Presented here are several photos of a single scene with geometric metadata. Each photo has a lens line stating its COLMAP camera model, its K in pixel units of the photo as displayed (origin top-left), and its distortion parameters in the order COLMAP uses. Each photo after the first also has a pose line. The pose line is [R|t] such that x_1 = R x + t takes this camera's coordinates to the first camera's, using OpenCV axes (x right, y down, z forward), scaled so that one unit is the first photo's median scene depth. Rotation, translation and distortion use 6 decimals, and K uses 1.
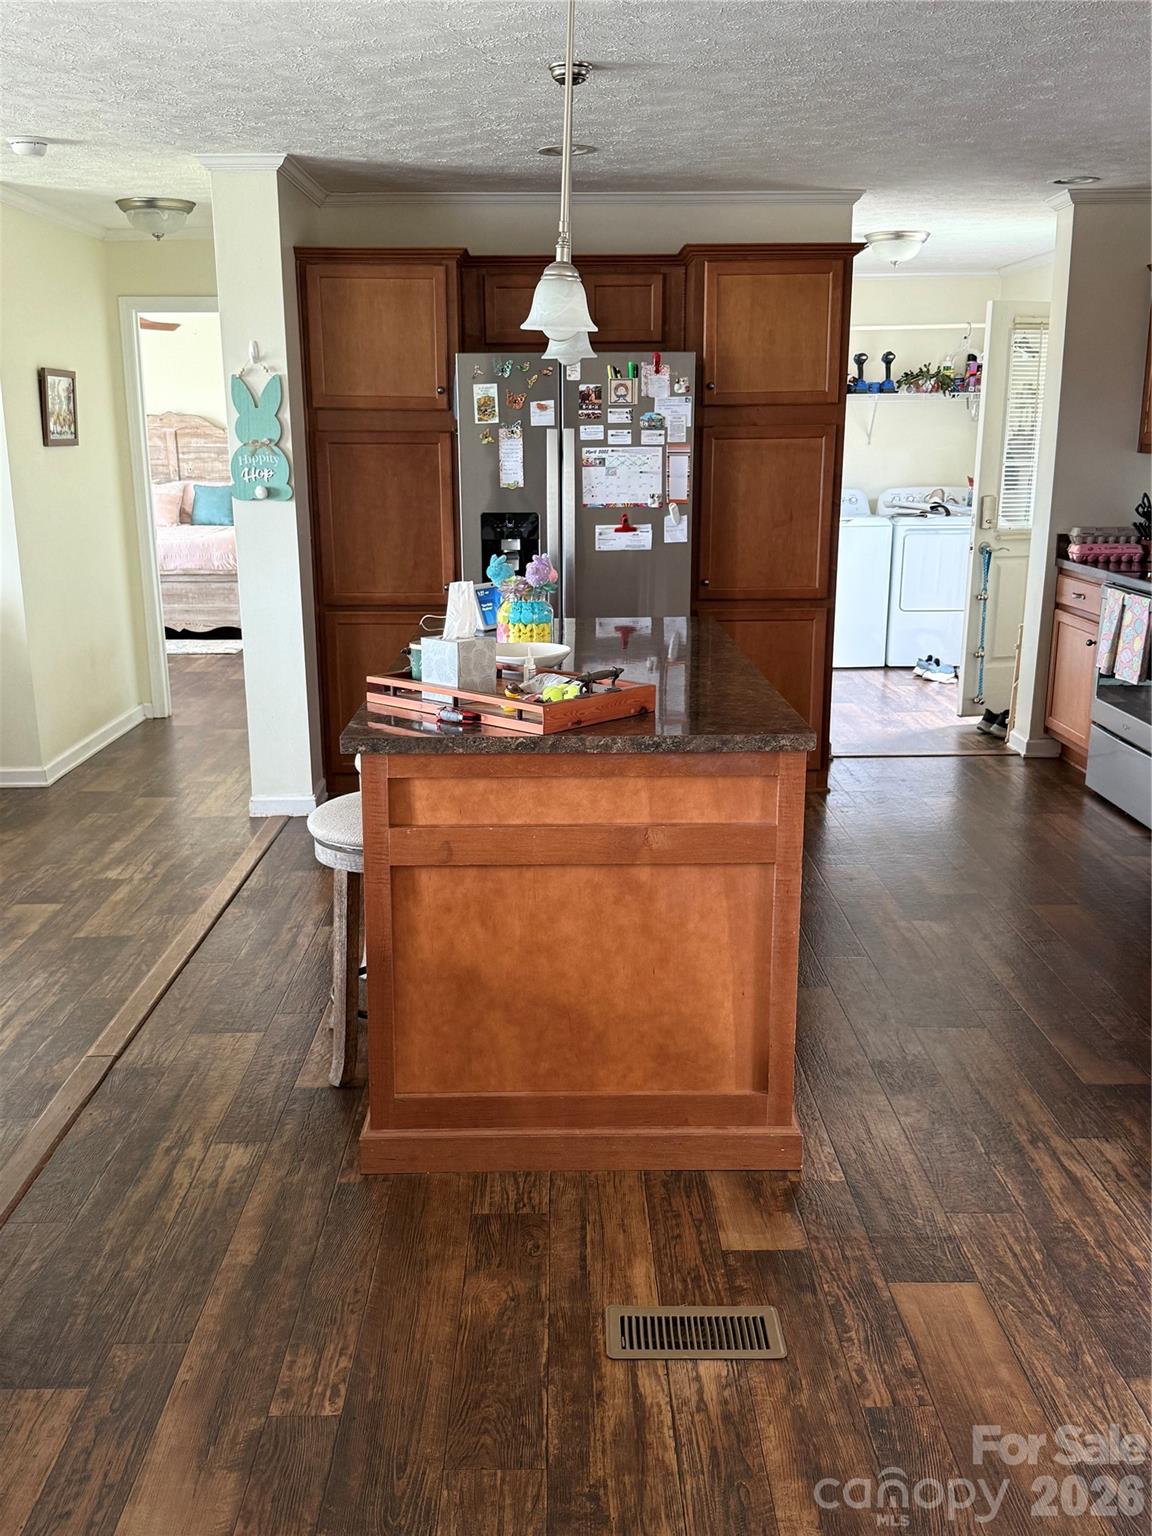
lens RADIAL K [[1350.9, 0, 576.0], [0, 1350.9, 768.0], [0, 0, 1]] dist [0.181516, -0.490579]
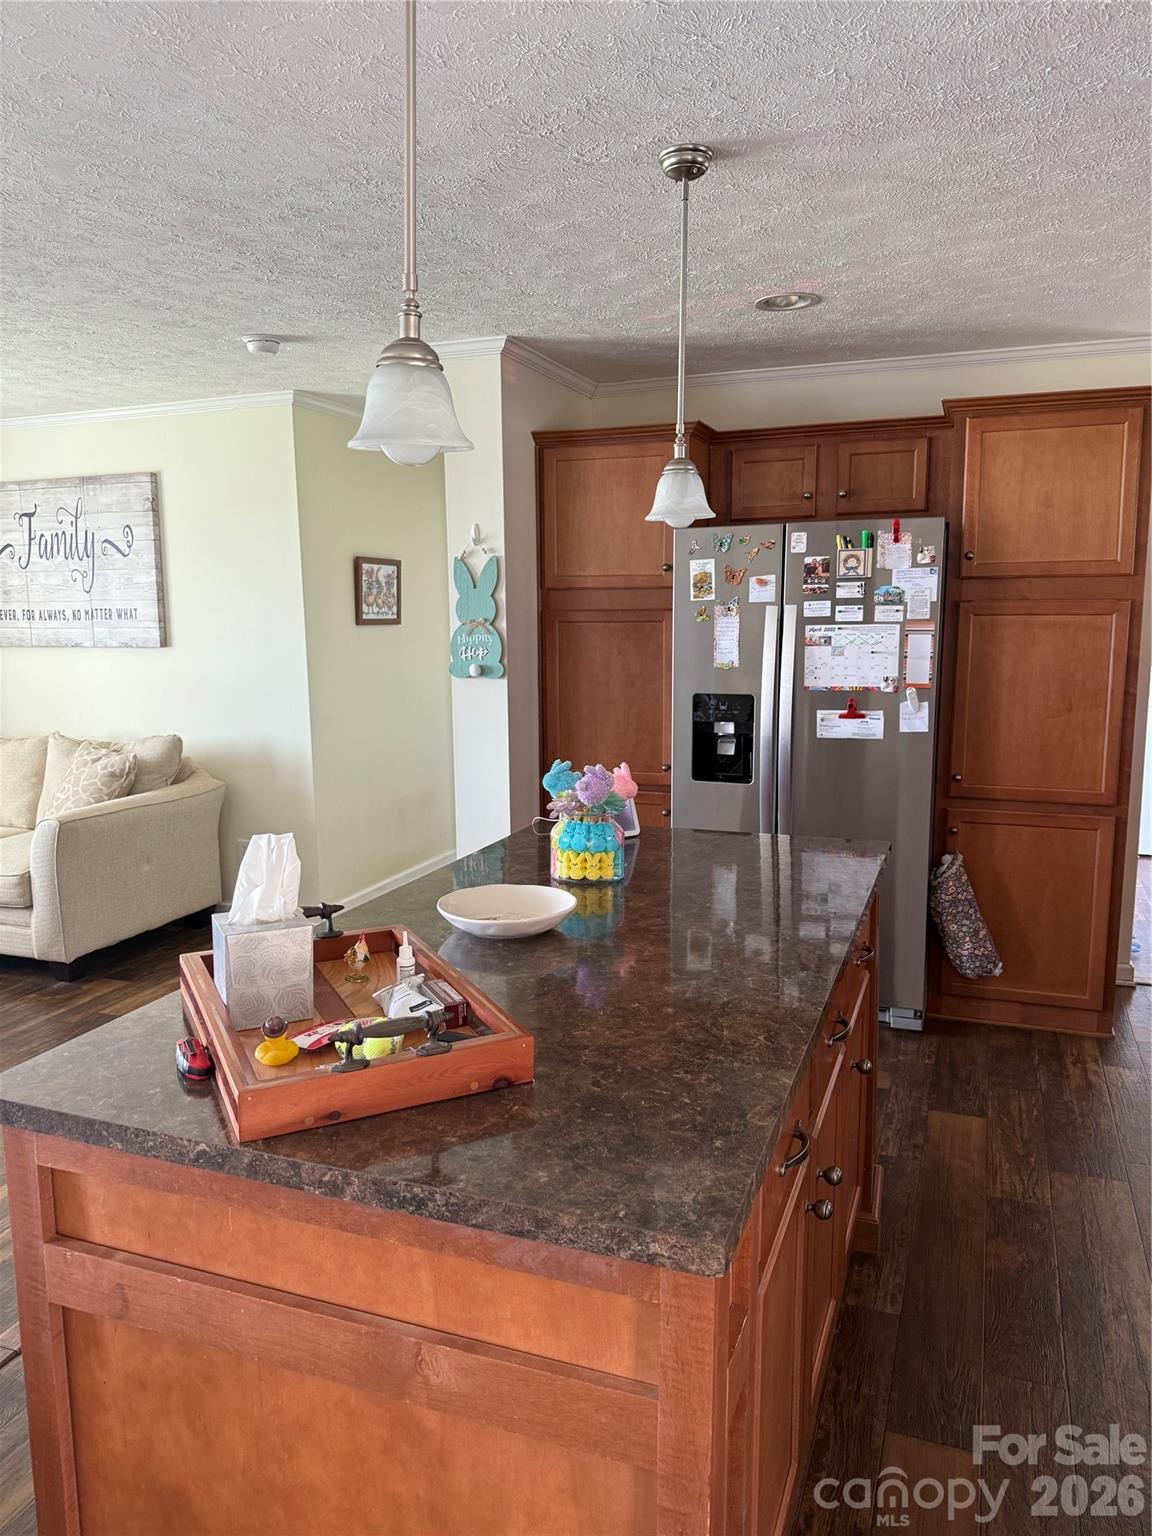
lens RADIAL K [[1071.4, 0, 576.0], [0, 1071.4, 768.0], [0, 0, 1]] dist [0.058054, -0.112866]
pose [[0.932006, 0.048168, -0.359229, 0.121953], [-0.082126, 0.993416, -0.079869, -0.073082], [0.353017, 0.103940, 0.929826, 0.299979]]
